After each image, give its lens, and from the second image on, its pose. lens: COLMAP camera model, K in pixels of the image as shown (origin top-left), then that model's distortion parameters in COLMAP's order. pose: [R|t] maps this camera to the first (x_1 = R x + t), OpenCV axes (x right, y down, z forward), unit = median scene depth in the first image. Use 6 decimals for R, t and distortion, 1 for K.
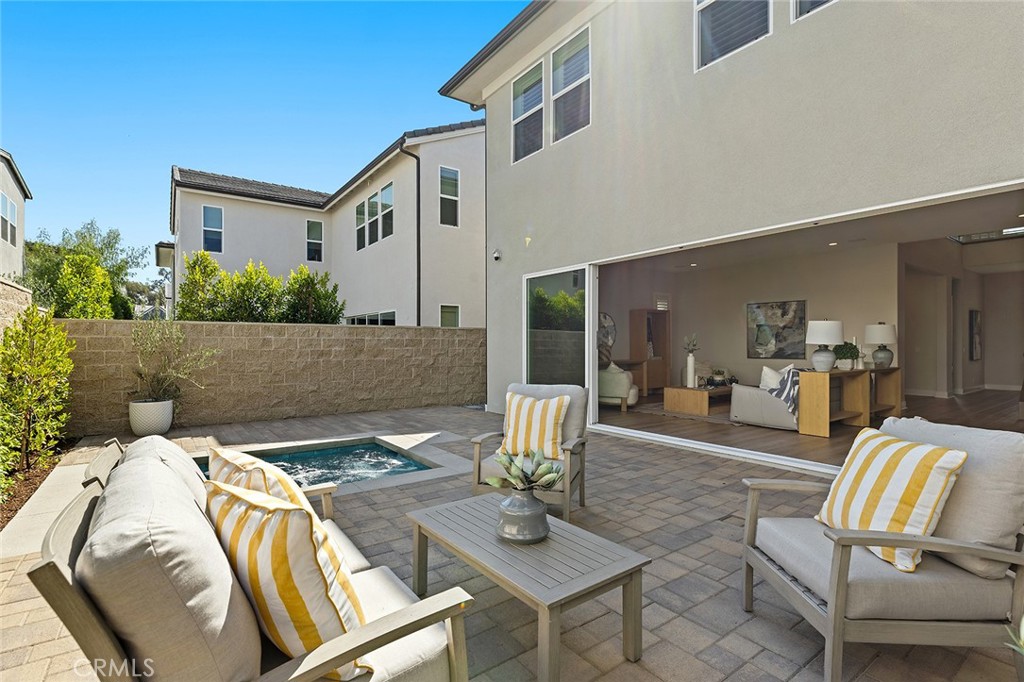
lens RADIAL K [[486.6, 0, 512.0], [0, 486.6, 341.0], [0, 0, 1]] dist [-0.000305, -0.000020]
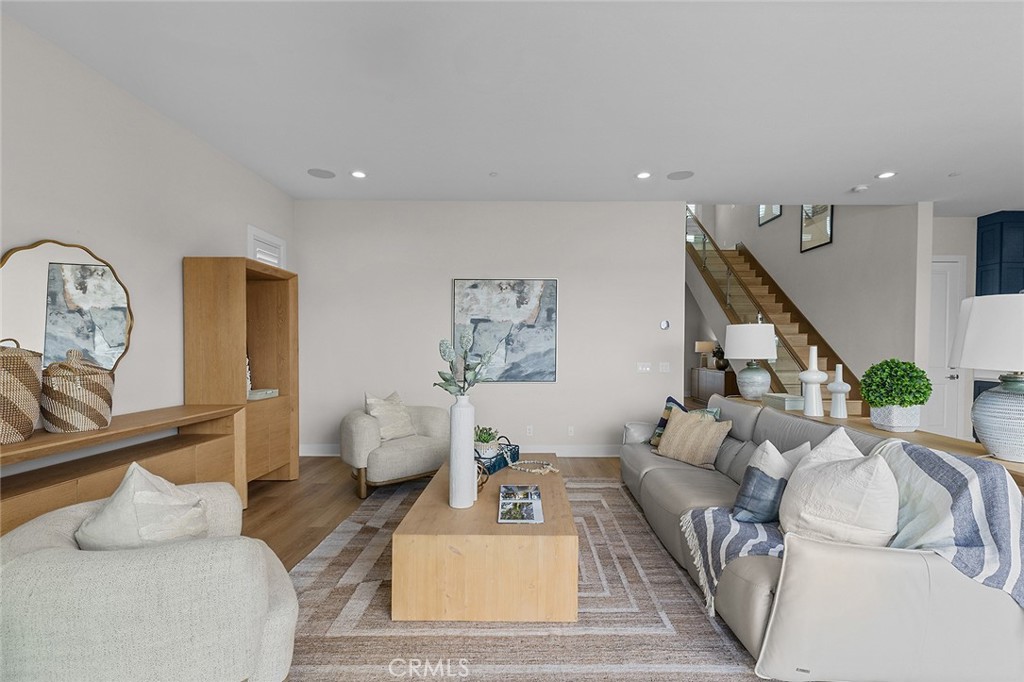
lens RADIAL K [[470.4, 0, 532.8], [0, 470.4, 355.3], [0, 0, 1]] dist [0.000766, 0.000025]
pose [[0.583277, -0.012076, 0.812183, 0.131201], [-0.008440, 0.999745, 0.020926, -0.005656], [-0.812229, -0.019060, 0.583027, 0.674494]]
